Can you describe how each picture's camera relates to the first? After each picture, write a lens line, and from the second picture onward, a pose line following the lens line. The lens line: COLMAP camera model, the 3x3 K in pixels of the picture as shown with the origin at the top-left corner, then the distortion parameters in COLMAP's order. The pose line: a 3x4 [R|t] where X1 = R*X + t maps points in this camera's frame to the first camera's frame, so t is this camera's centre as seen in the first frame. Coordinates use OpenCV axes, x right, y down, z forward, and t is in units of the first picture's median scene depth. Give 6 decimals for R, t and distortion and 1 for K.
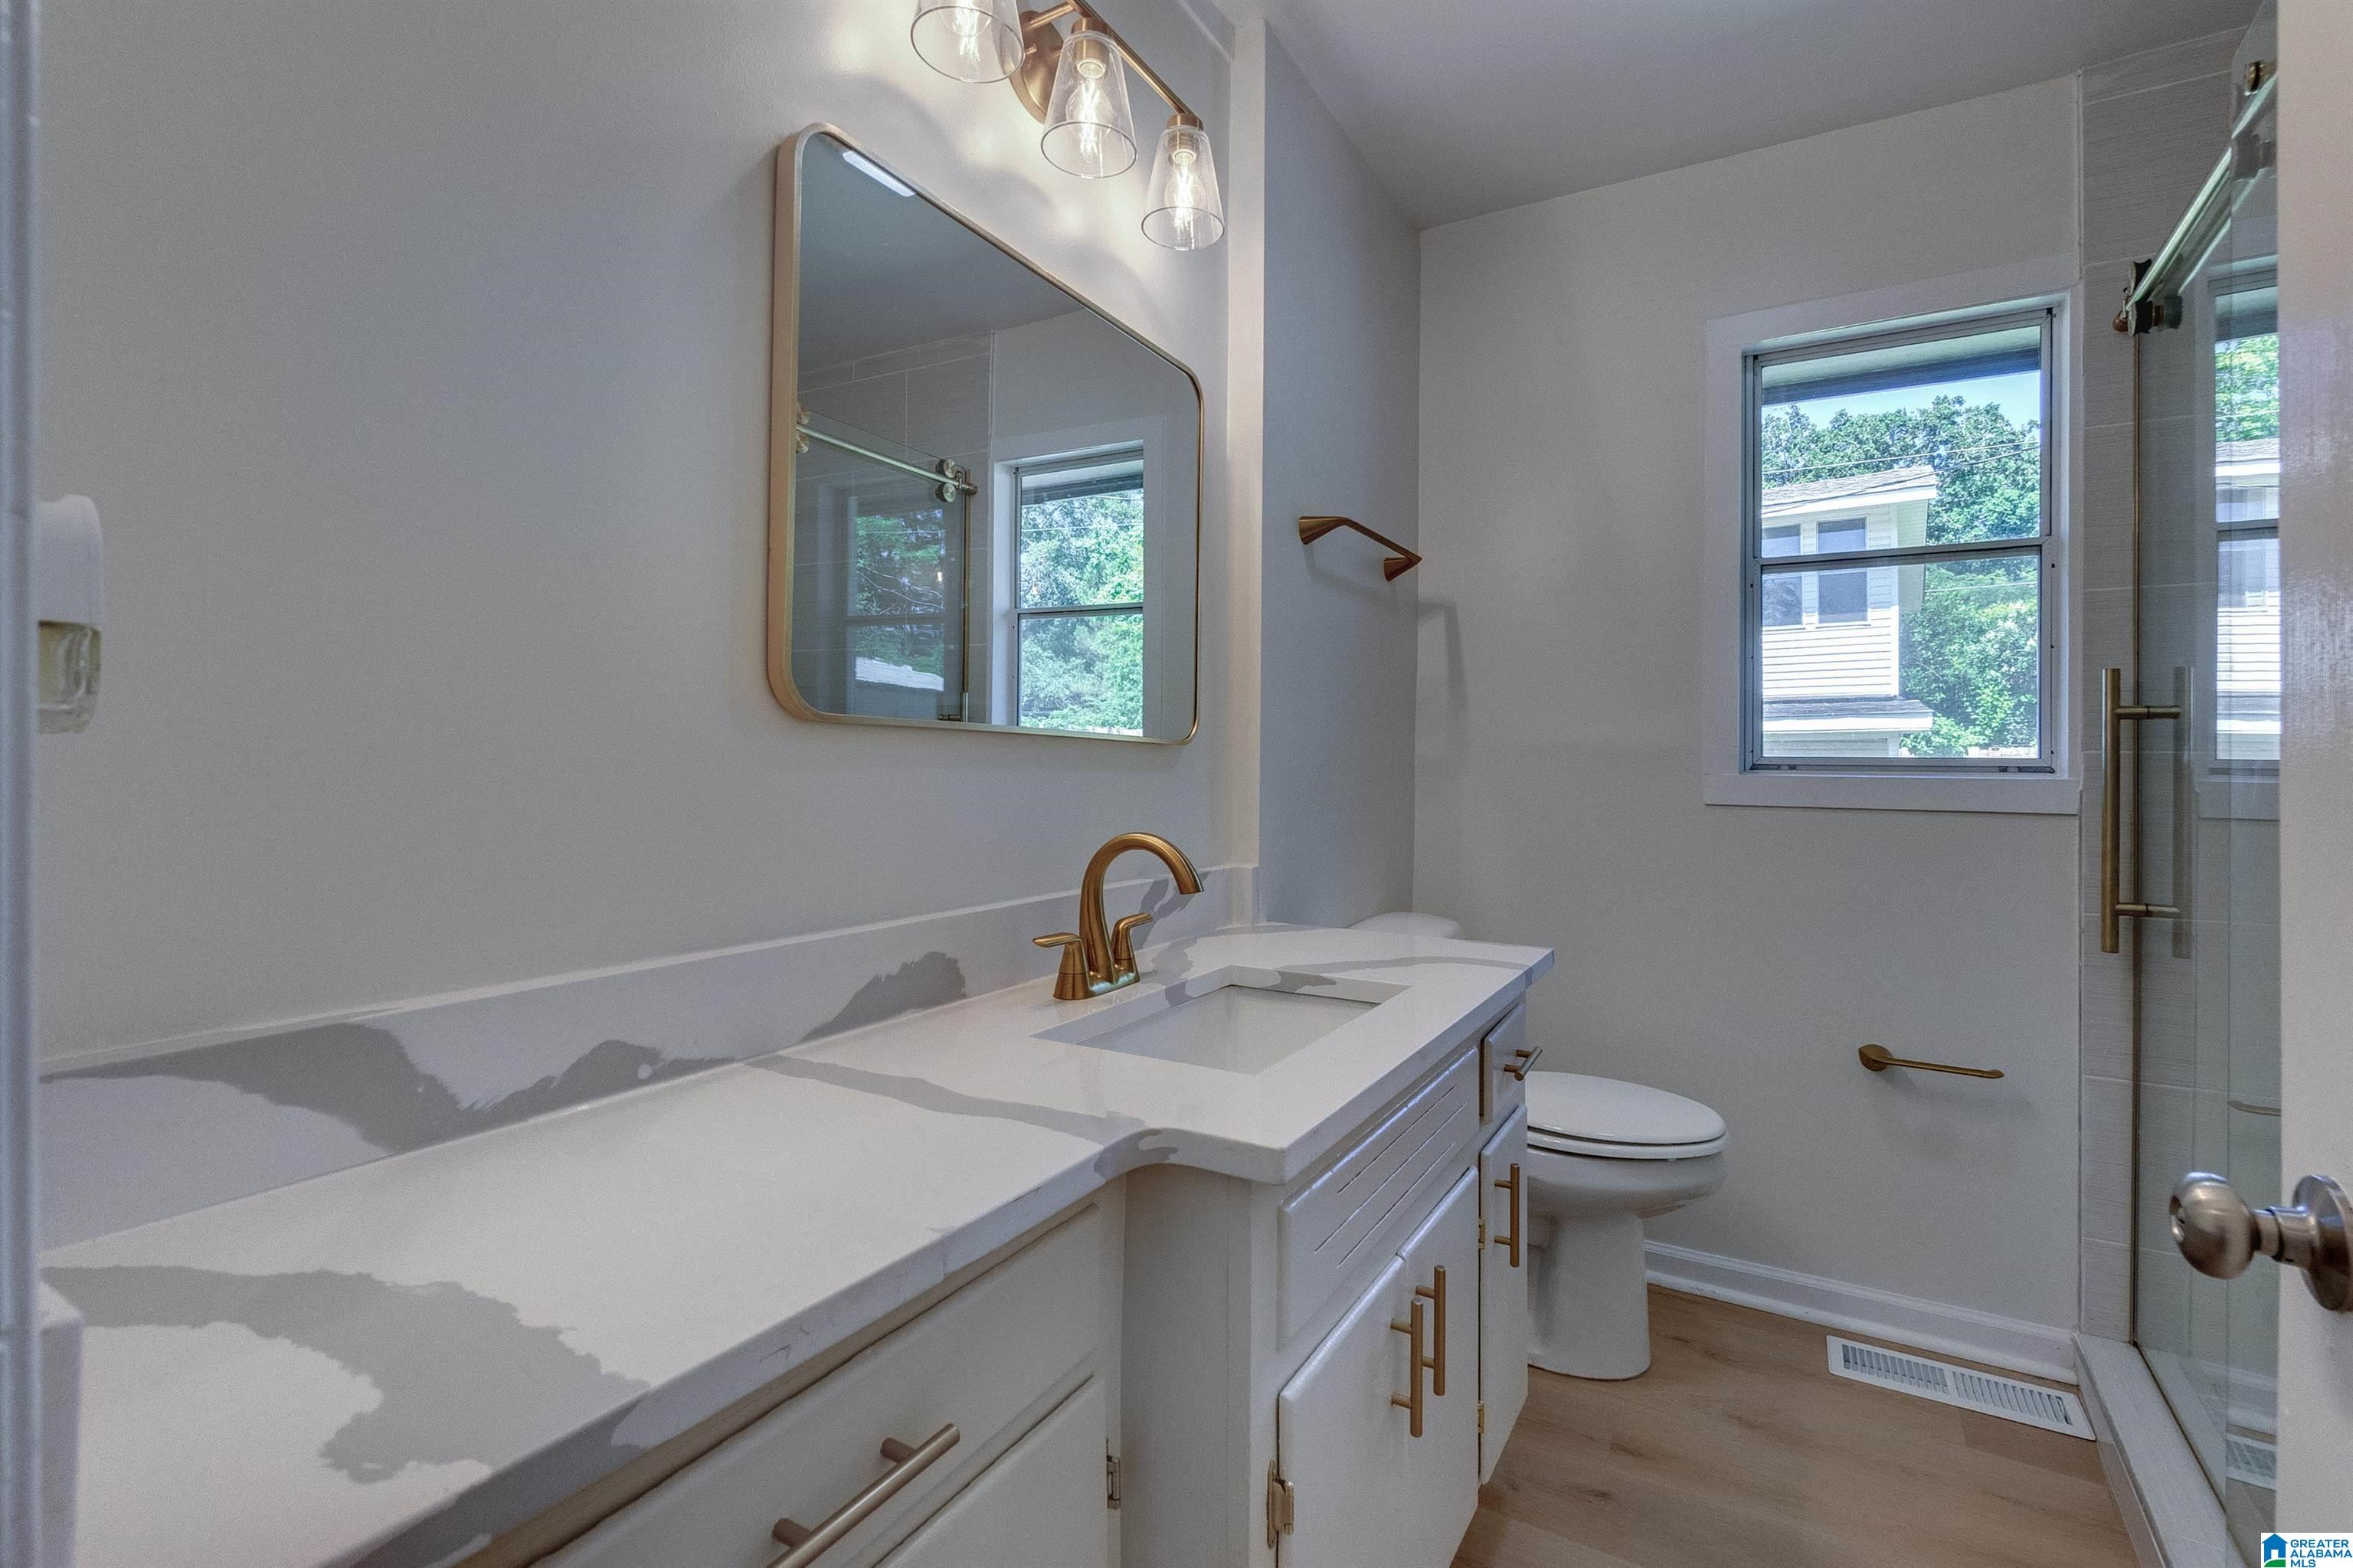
lens RADIAL K [[1099.8, 0, 1173.0], [0, 1099.8, 758.3], [0, 0, 1]] dist [0.000702, 0.000099]
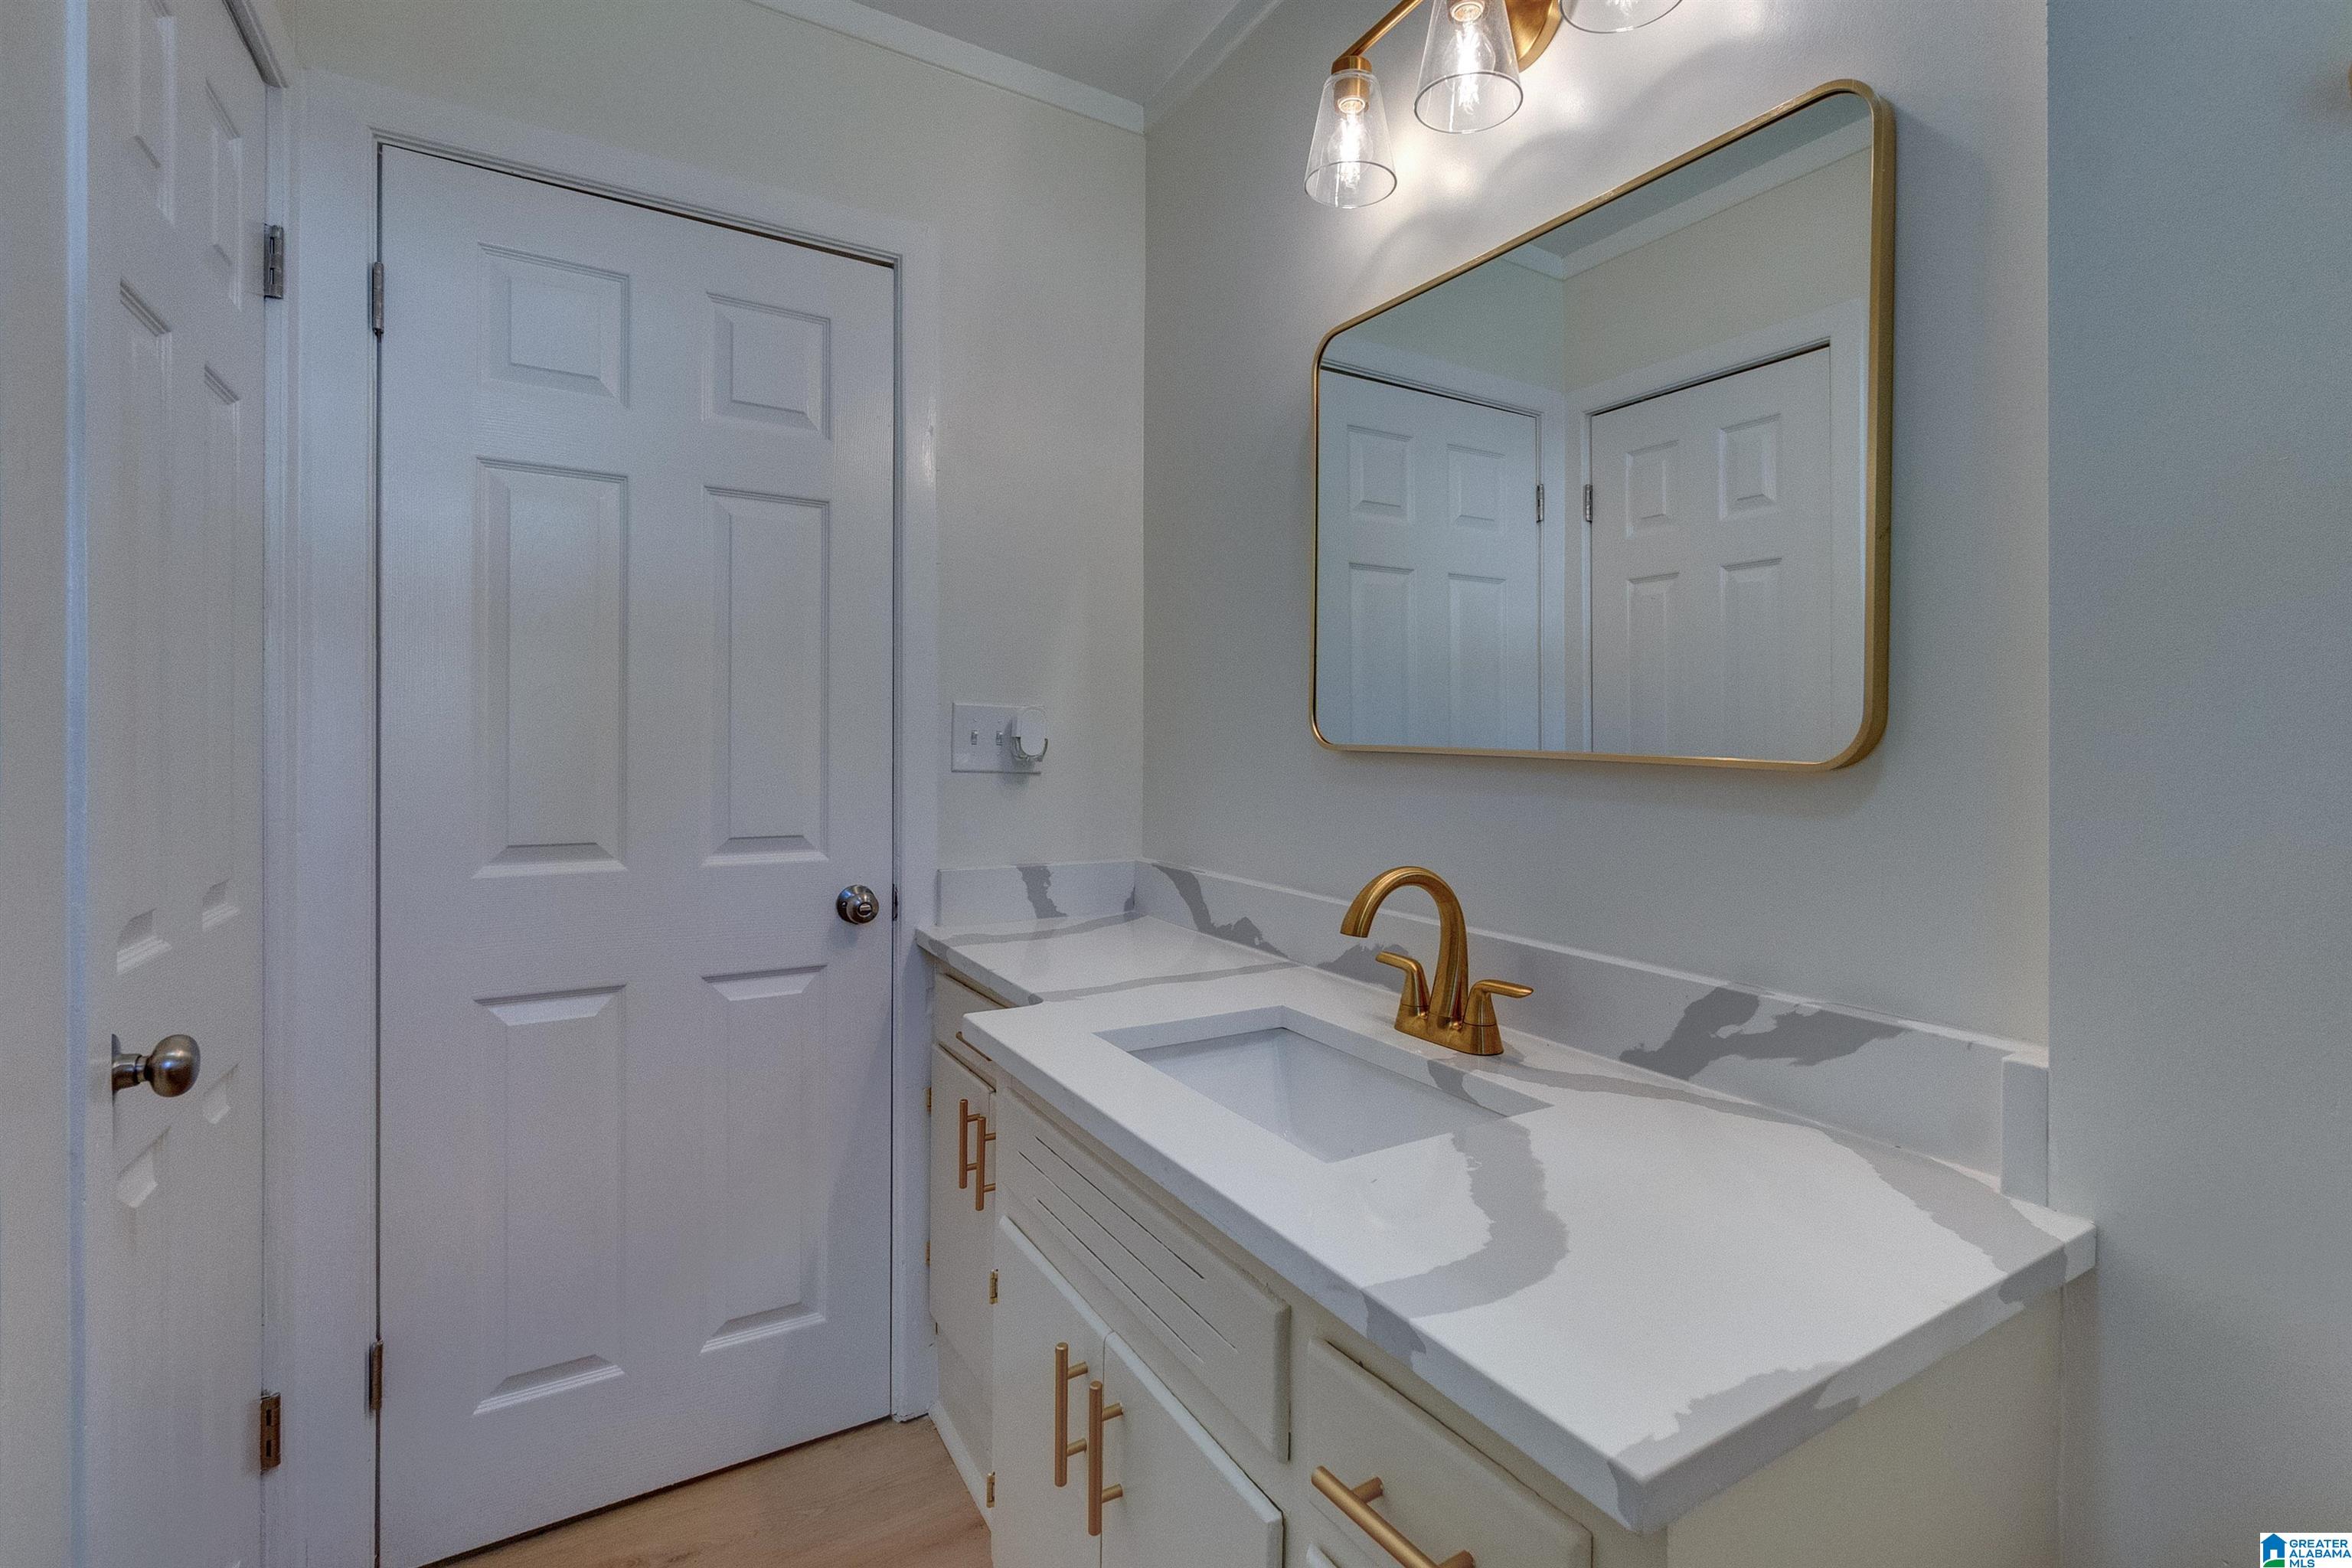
lens RADIAL K [[1016.0, 0, 1176.0], [0, 1016.0, 784.0], [0, 0, 1]] dist [-0.002082, -0.000364]
pose [[-0.493909, 0.016894, -0.869349, 0.721114], [-0.013975, 0.999528, 0.027363, -0.017315], [0.869401, 0.025664, -0.493440, 1.156288]]
